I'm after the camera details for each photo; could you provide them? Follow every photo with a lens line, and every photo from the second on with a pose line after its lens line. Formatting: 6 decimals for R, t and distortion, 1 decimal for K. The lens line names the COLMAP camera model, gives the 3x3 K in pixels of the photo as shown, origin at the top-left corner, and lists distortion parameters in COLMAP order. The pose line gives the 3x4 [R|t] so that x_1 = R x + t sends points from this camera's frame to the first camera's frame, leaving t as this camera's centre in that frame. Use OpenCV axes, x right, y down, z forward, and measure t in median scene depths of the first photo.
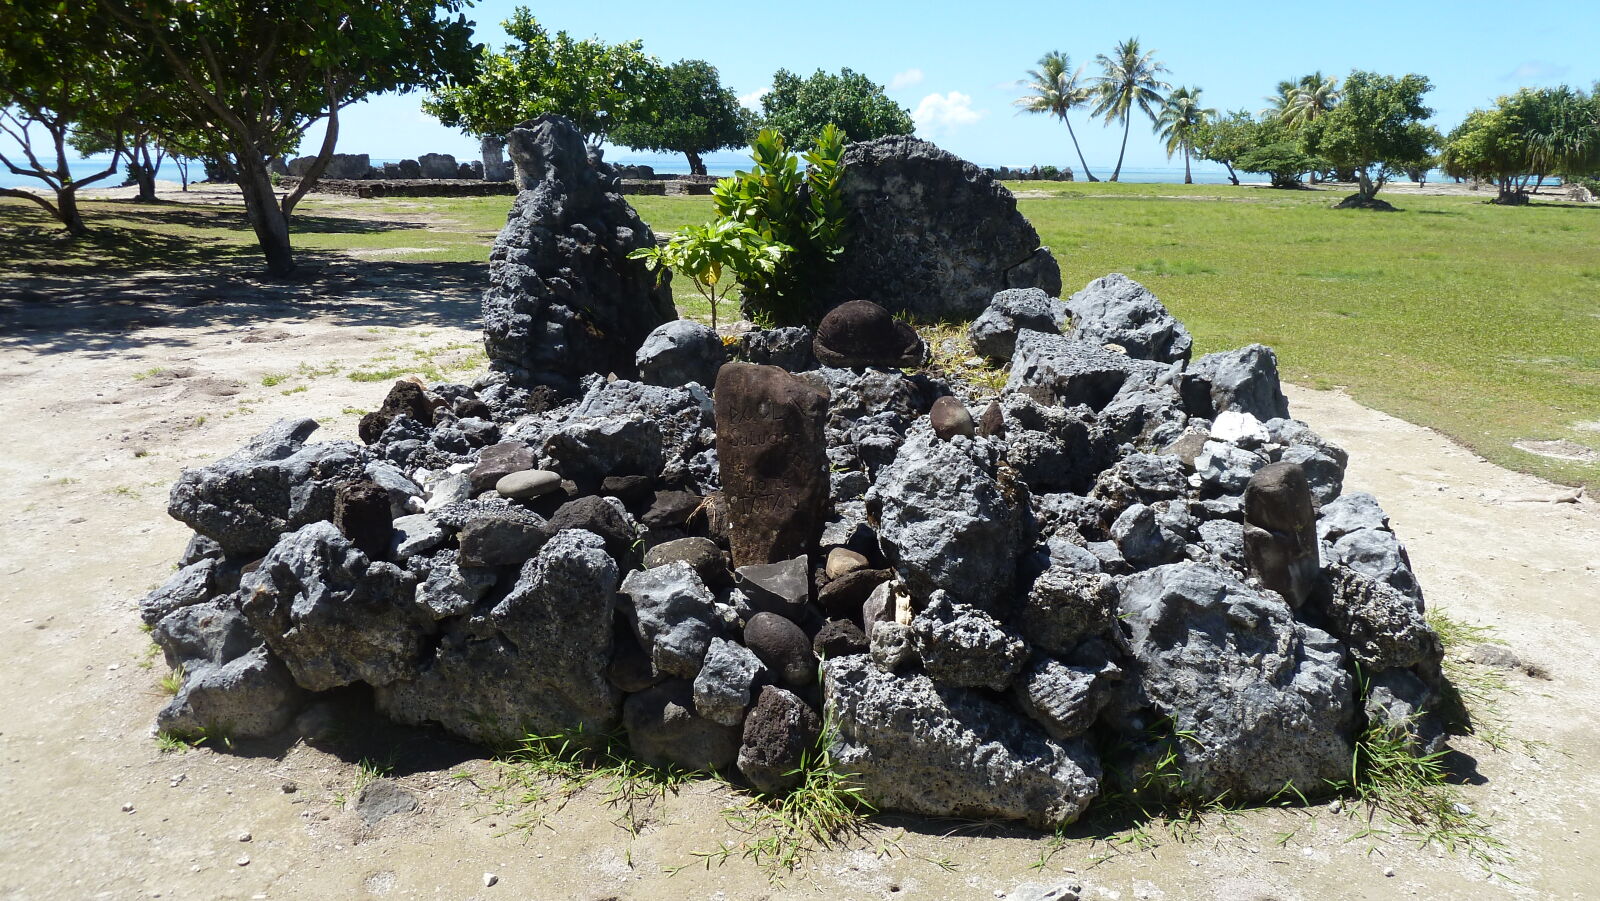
lens RADIAL K [[1146.3, 0, 799.7], [0, 1146.3, 450.4], [0, 0, 1]] dist [-0.008204, -0.000762]
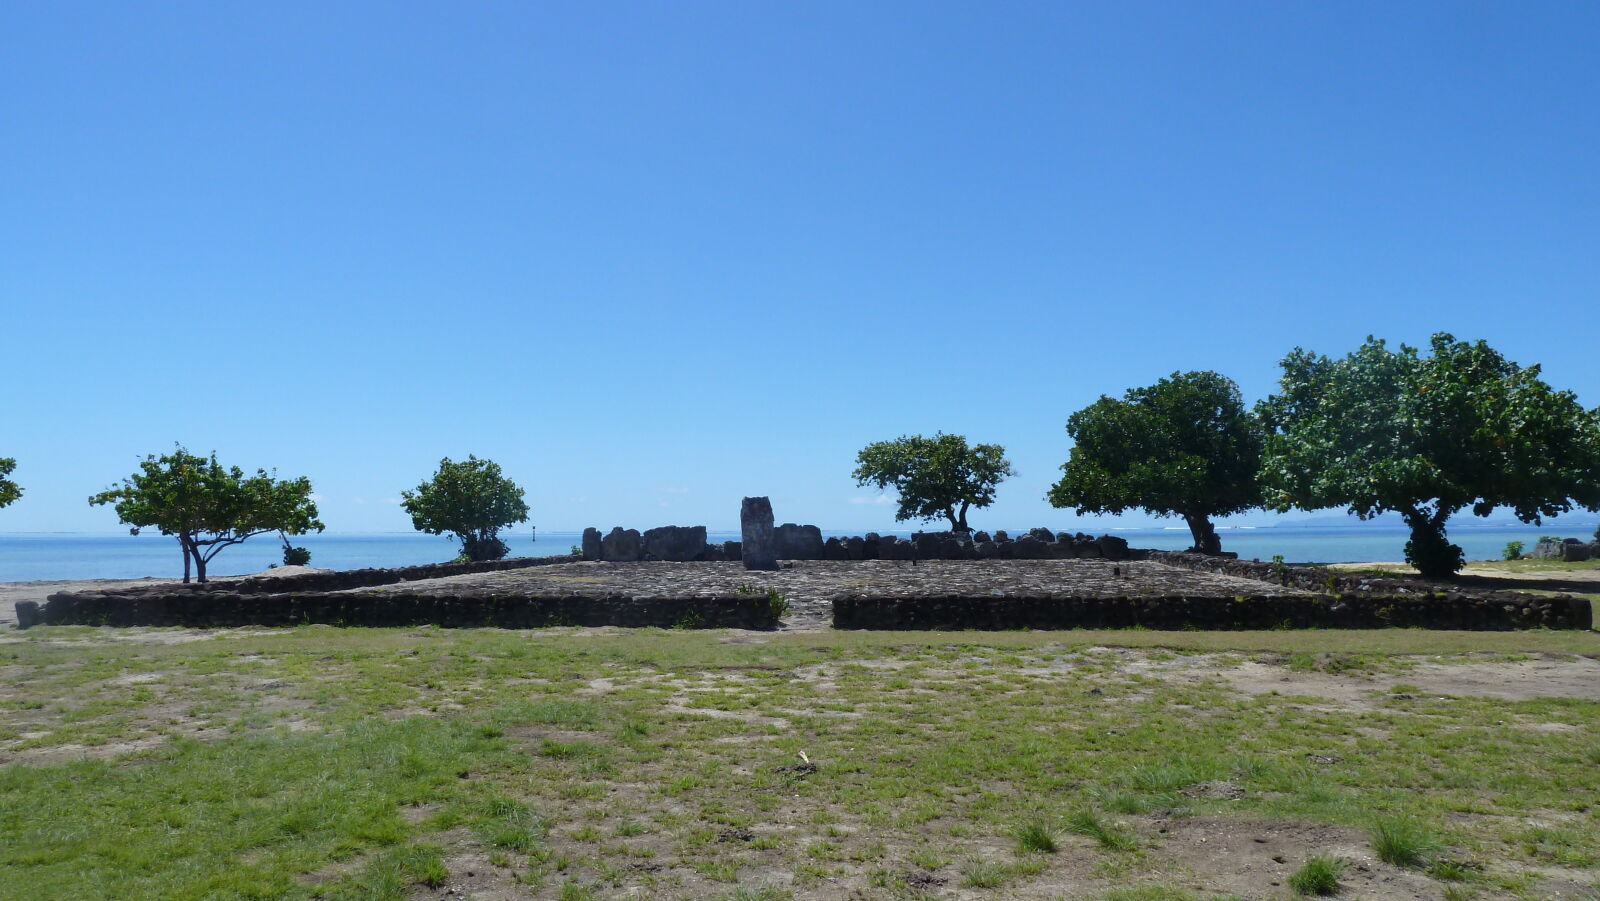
lens RADIAL K [[1146.3, 0, 797.7], [0, 1146.3, 449.6], [0, 0, 1]] dist [-0.008204, -0.000762]
pose [[0.855383, -0.054243, -0.515147, 0.054037], [-0.108860, 0.953468, -0.281155, -0.122986], [0.506427, 0.296574, 0.809676, 0.487243]]
